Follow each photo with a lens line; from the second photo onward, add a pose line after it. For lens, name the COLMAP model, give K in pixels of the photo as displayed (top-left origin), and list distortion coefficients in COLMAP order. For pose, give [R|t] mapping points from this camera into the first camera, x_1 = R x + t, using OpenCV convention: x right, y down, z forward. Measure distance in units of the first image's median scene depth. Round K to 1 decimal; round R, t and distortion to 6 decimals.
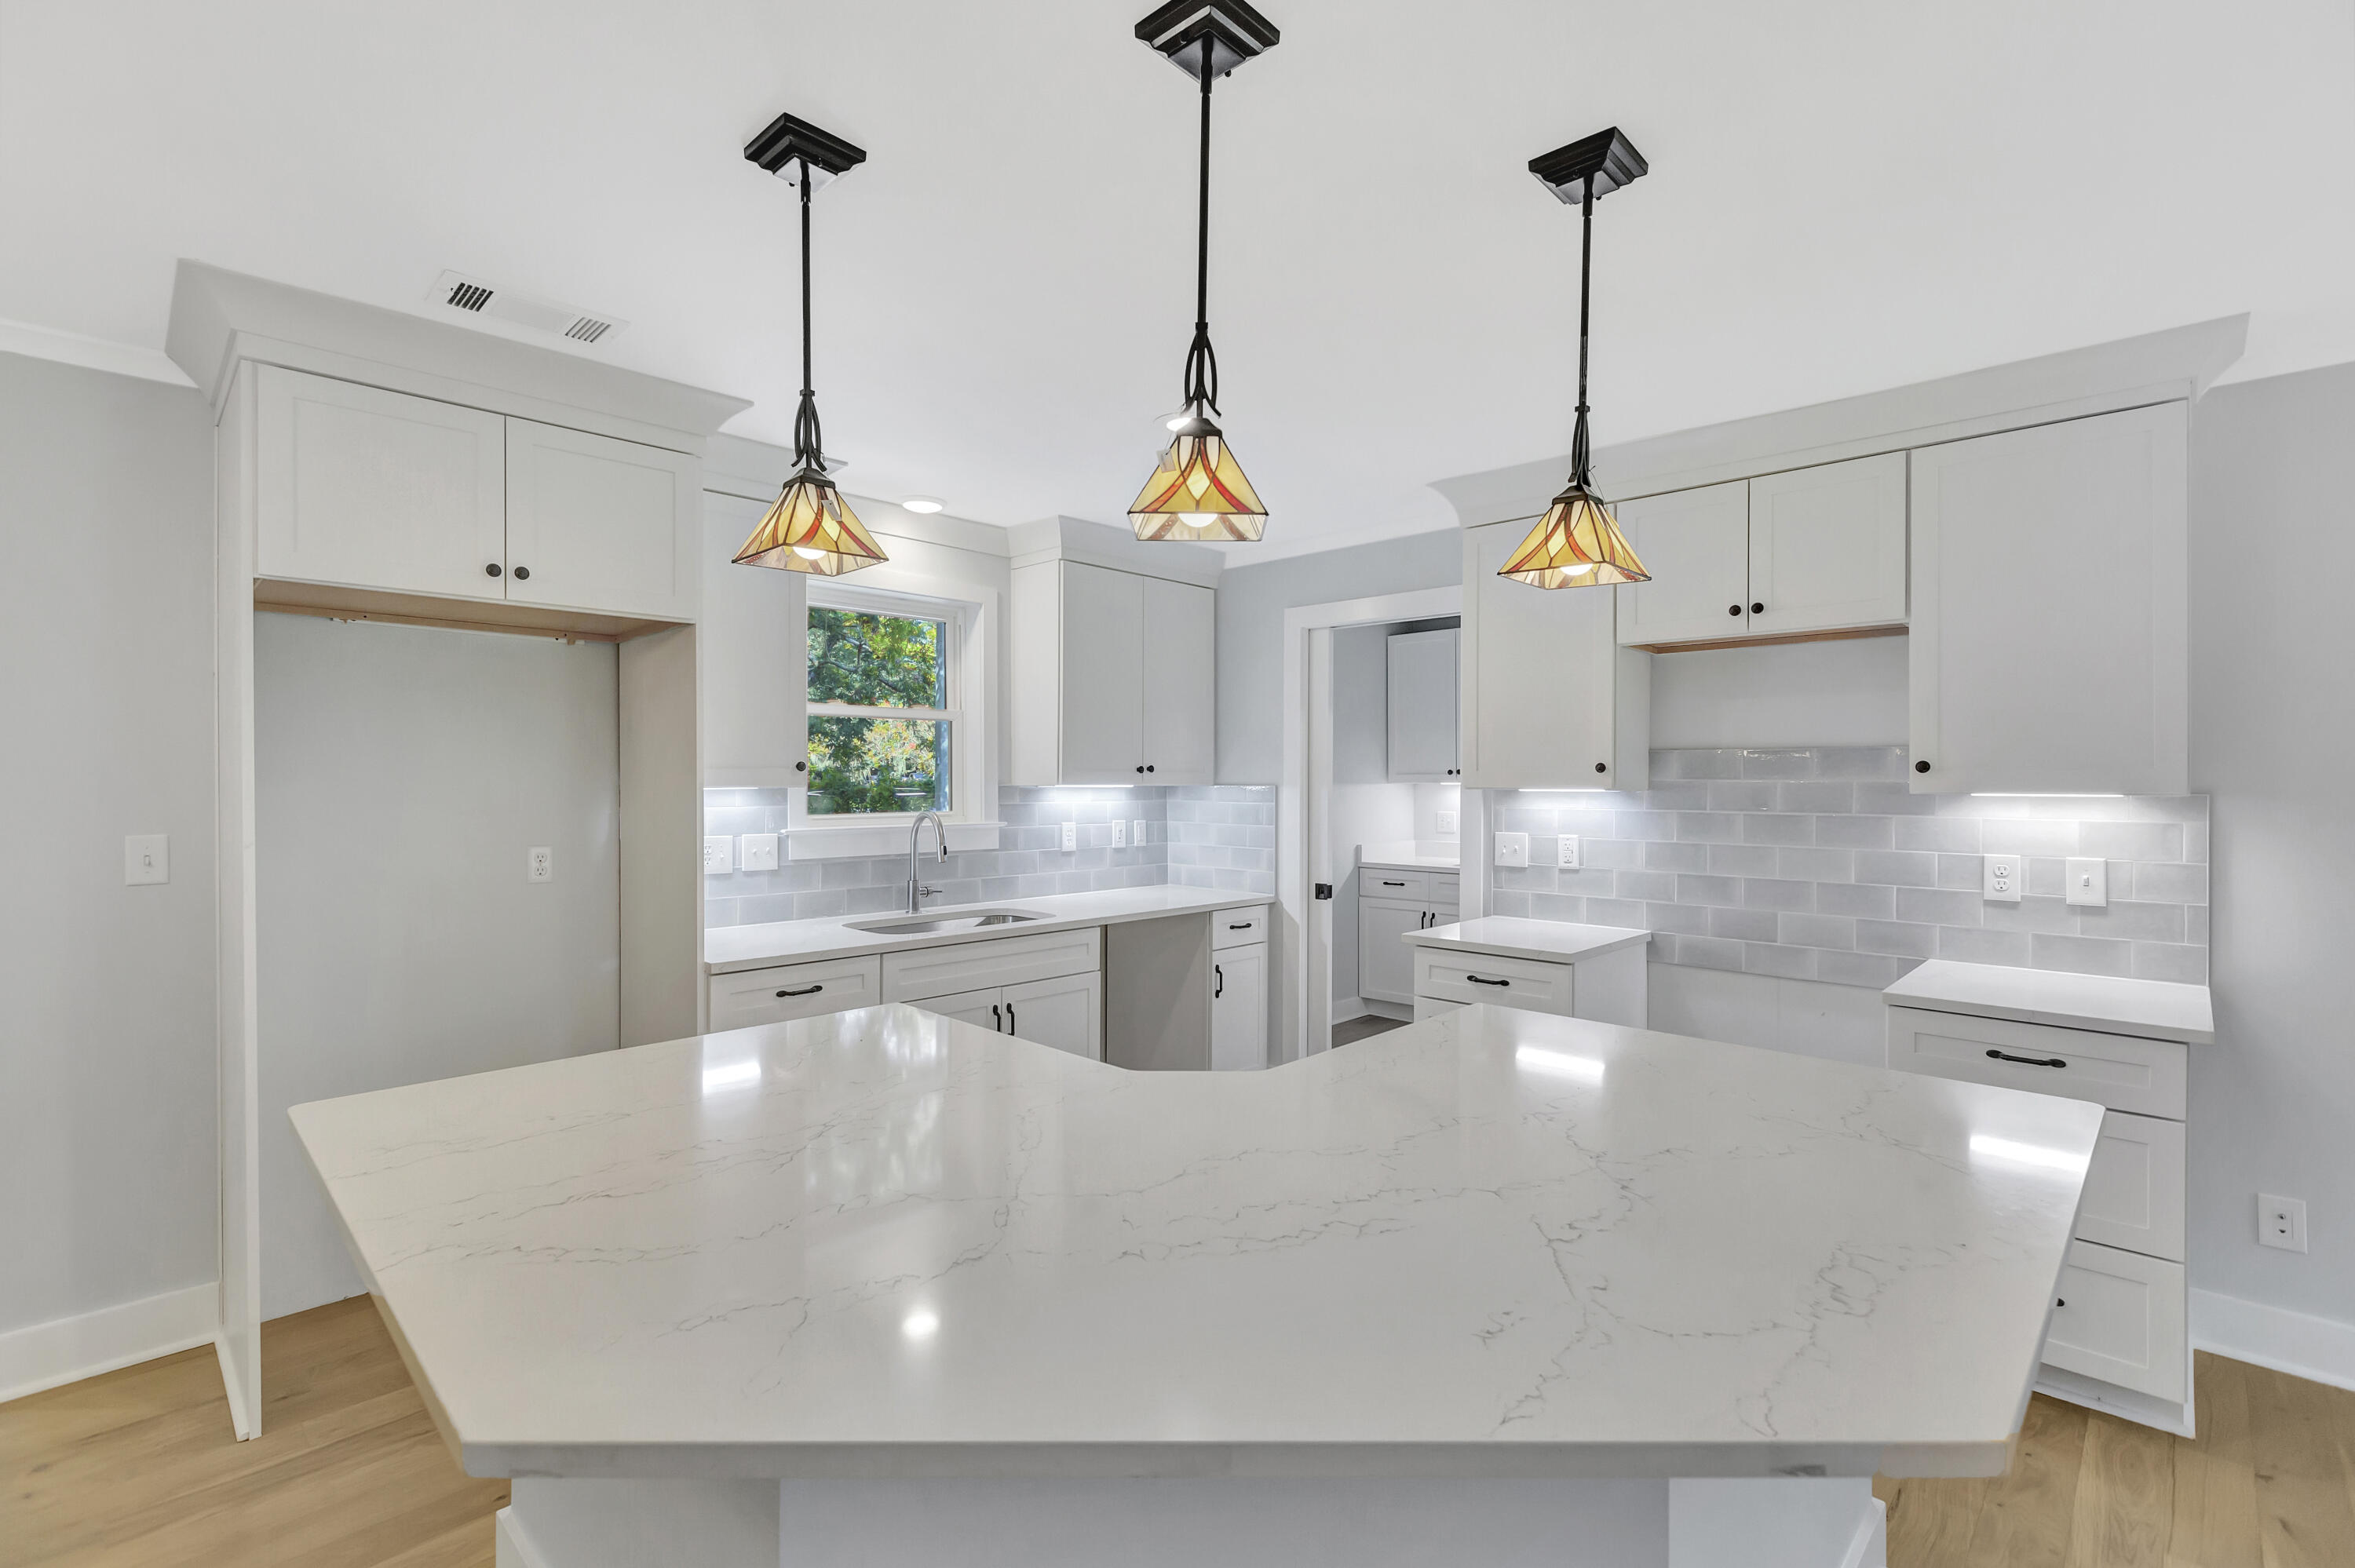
lens RADIAL K [[1055.3, 0, 1169.9], [0, 1055.3, 781.8], [0, 0, 1]] dist [0.003811, -0.001295]
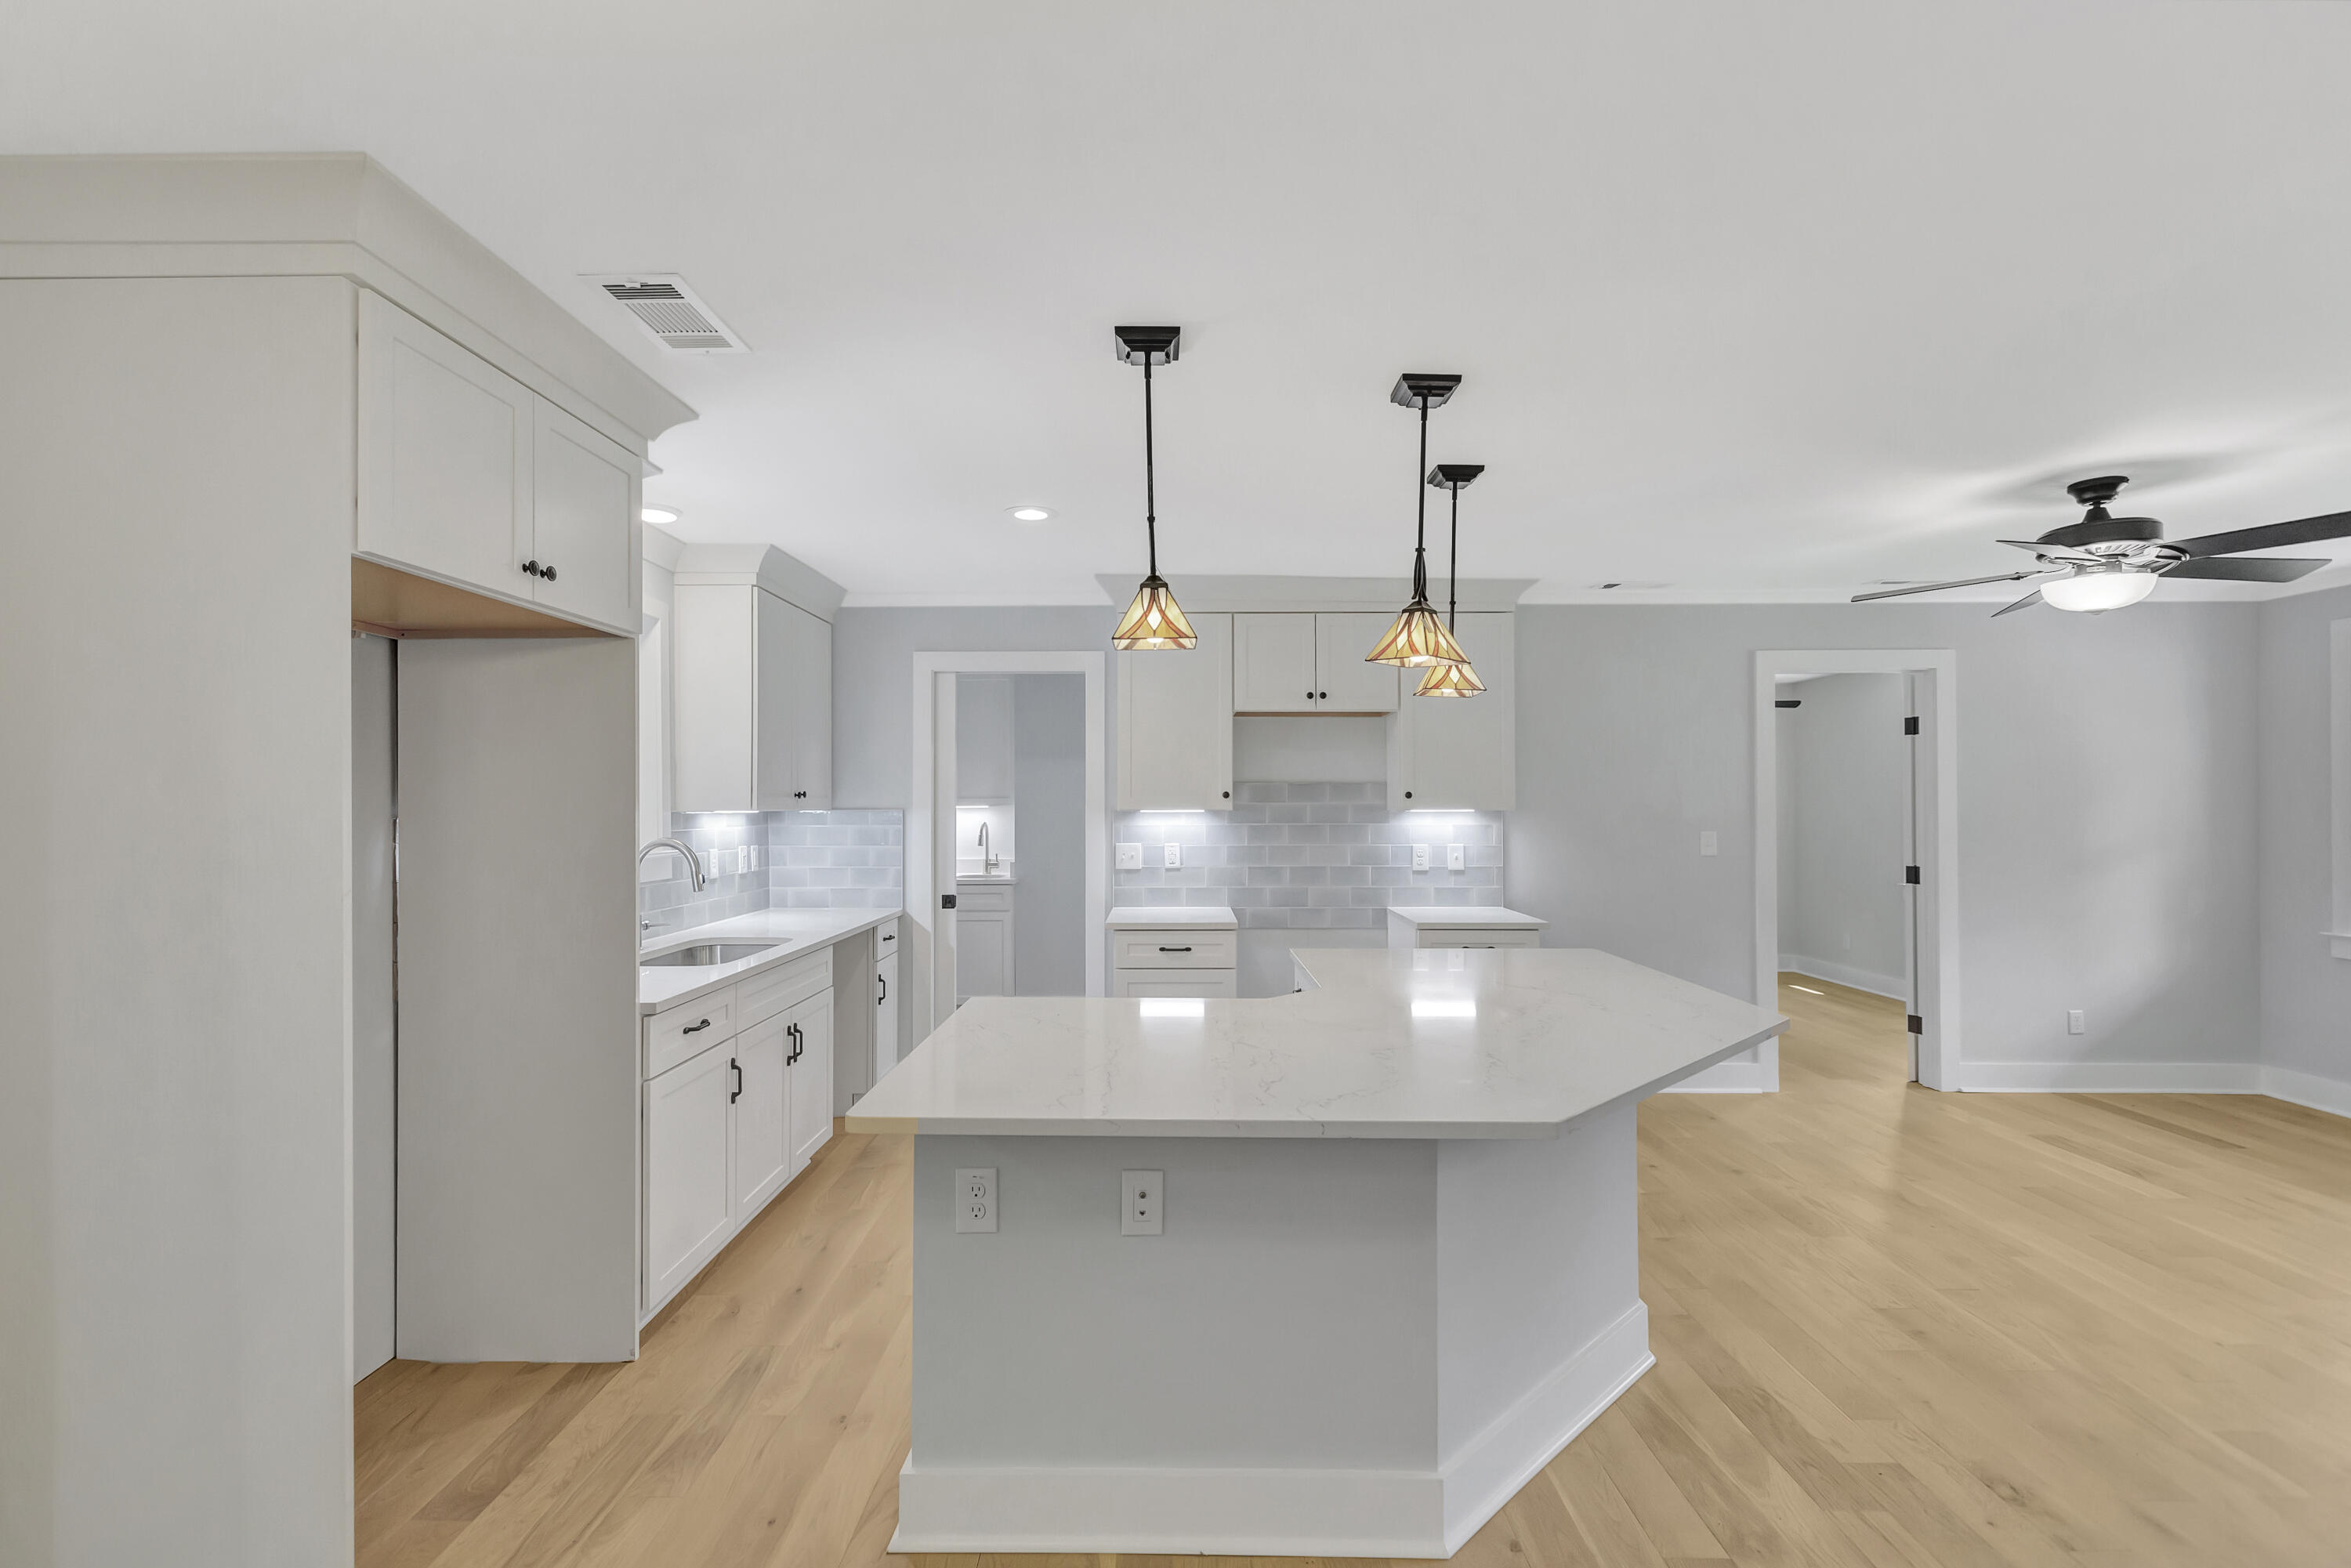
lens RADIAL K [[1053.7, 0, 1164.1], [0, 1053.7, 793.3], [0, 0, 1]] dist [0.003811, -0.001295]
pose [[0.724309, 0.003055, 0.689469, -0.653586], [0.004806, 0.999944, -0.009480, -0.002406], [-0.689459, 0.010180, 0.724253, 0.007587]]
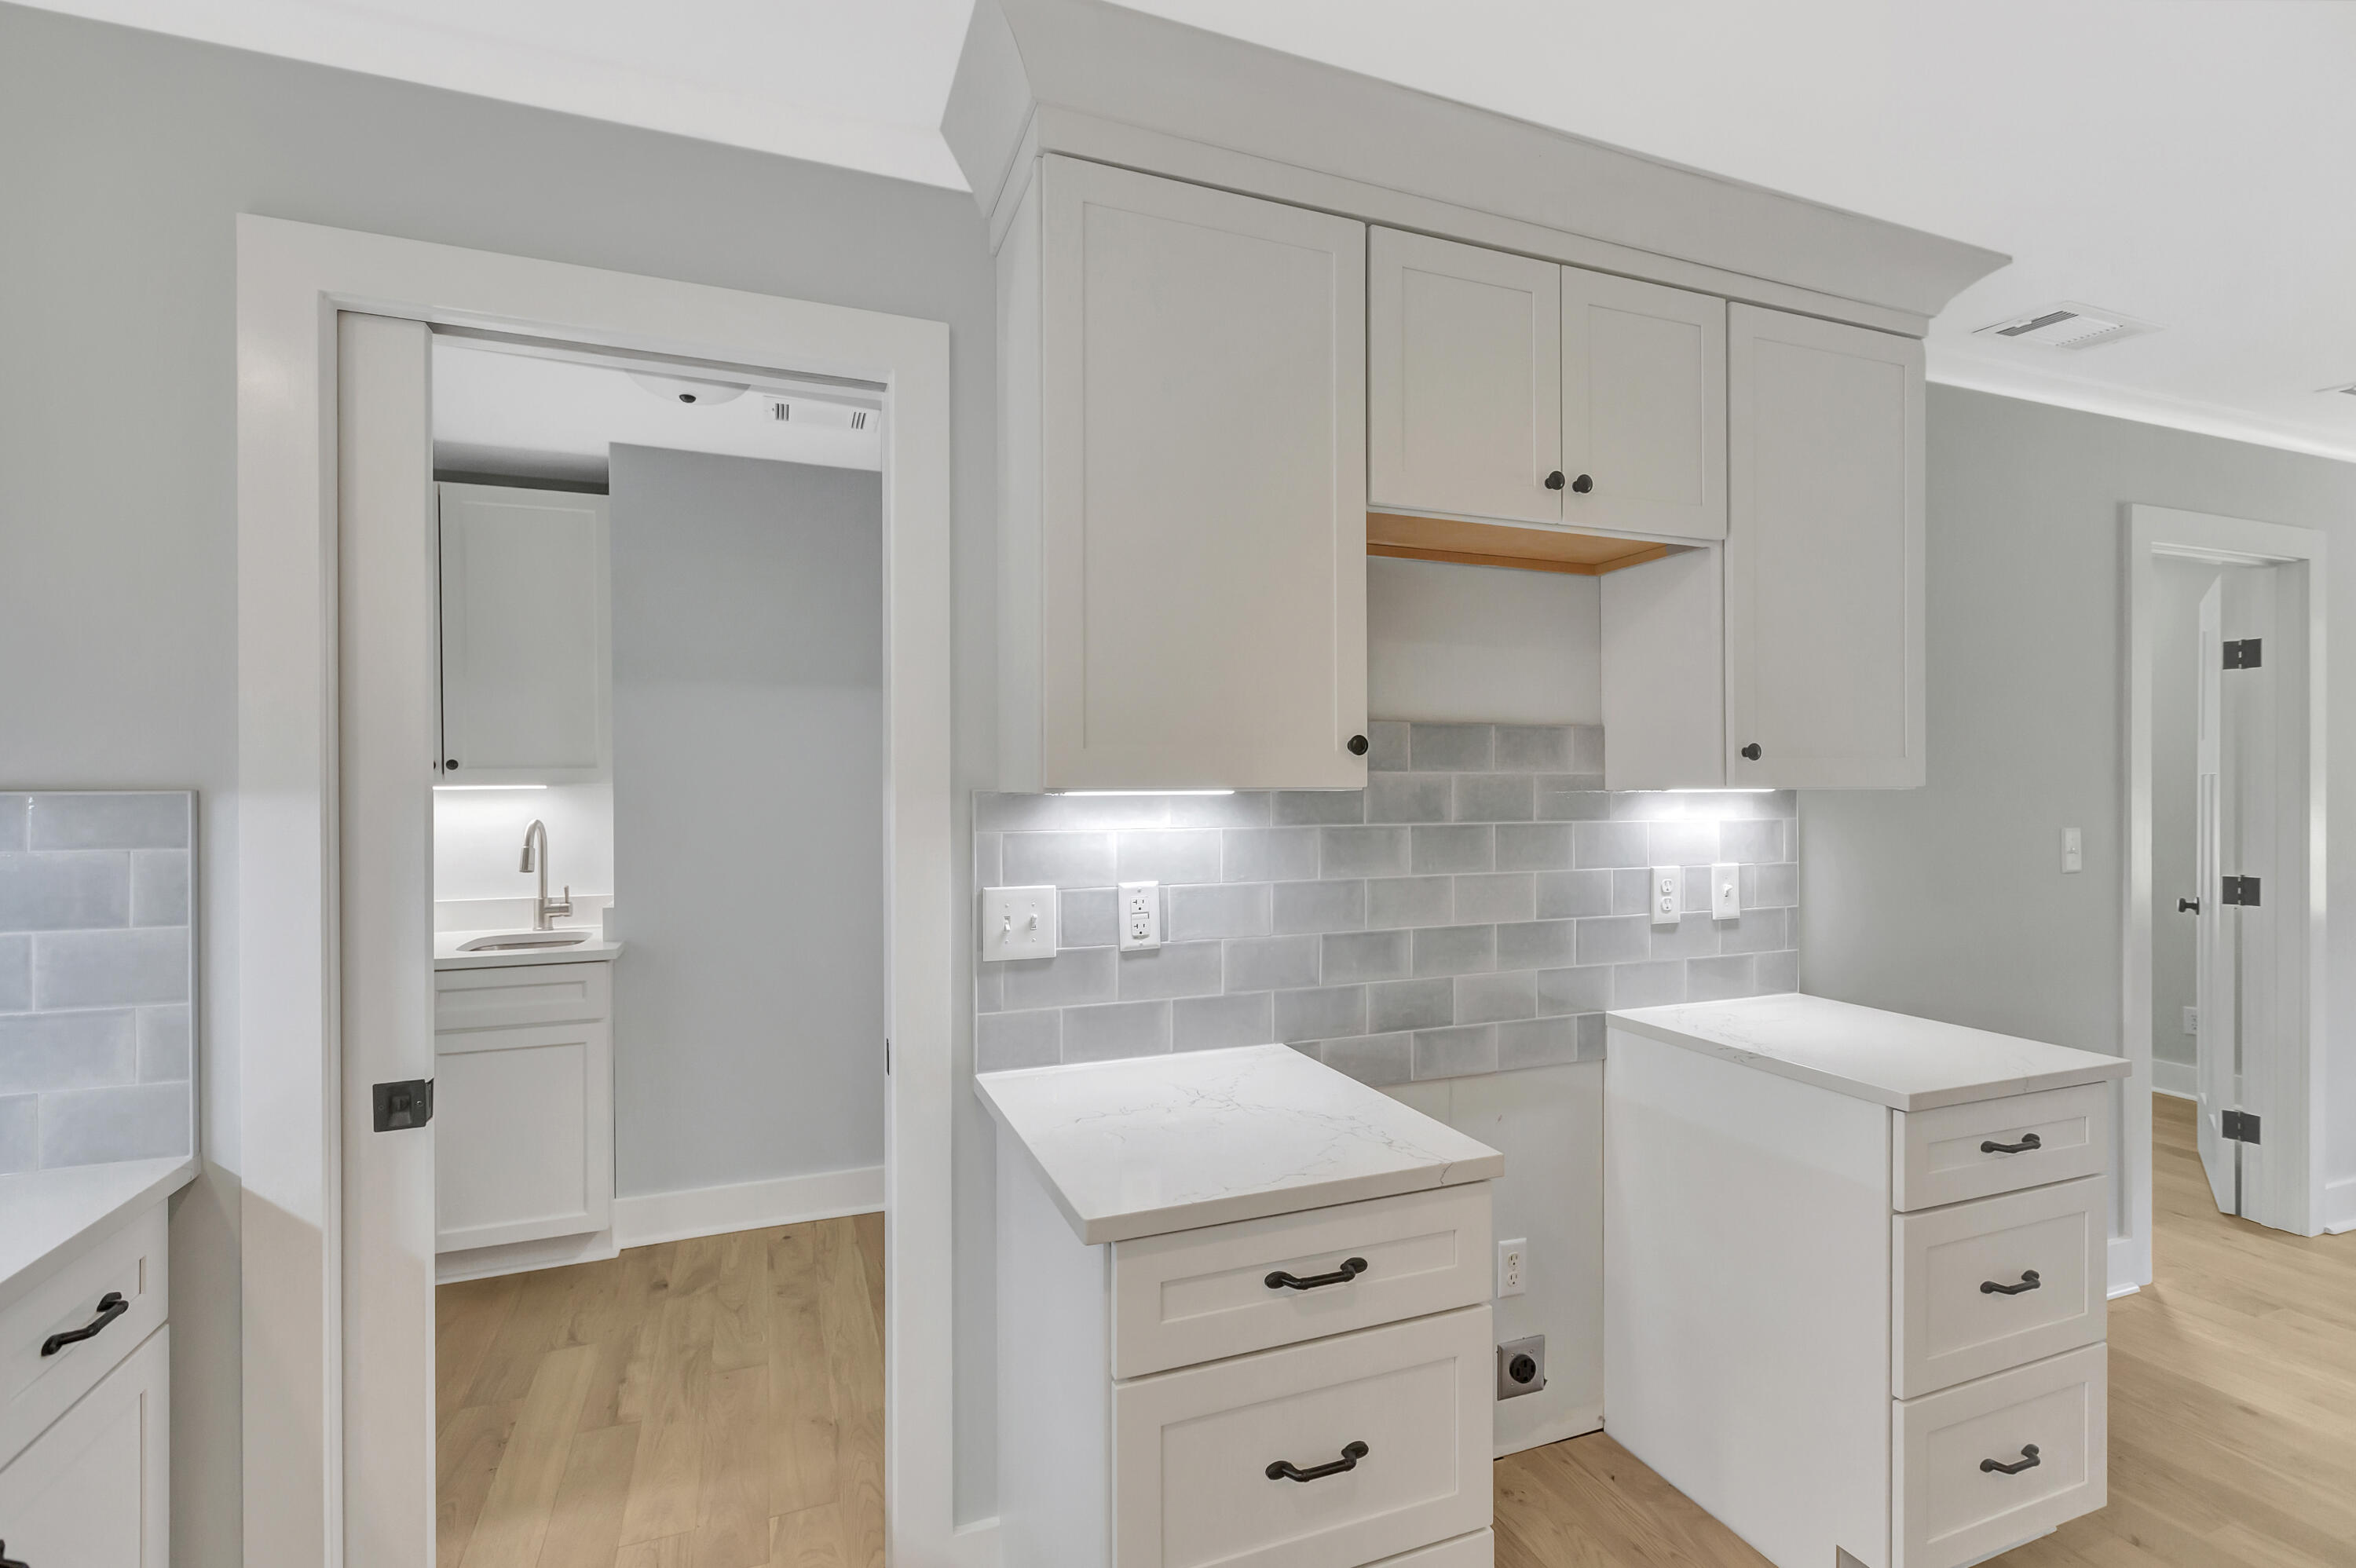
lens RADIAL K [[1055.8, 0, 1176.6], [0, 1055.8, 789.0], [0, 0, 1]] dist [0.003811, -0.001295]
pose [[0.417944, -0.006193, 0.908452, -0.079477], [0.005404, 0.999976, 0.004330, 0.004630], [-0.908457, 0.003100, 0.417967, 0.868209]]
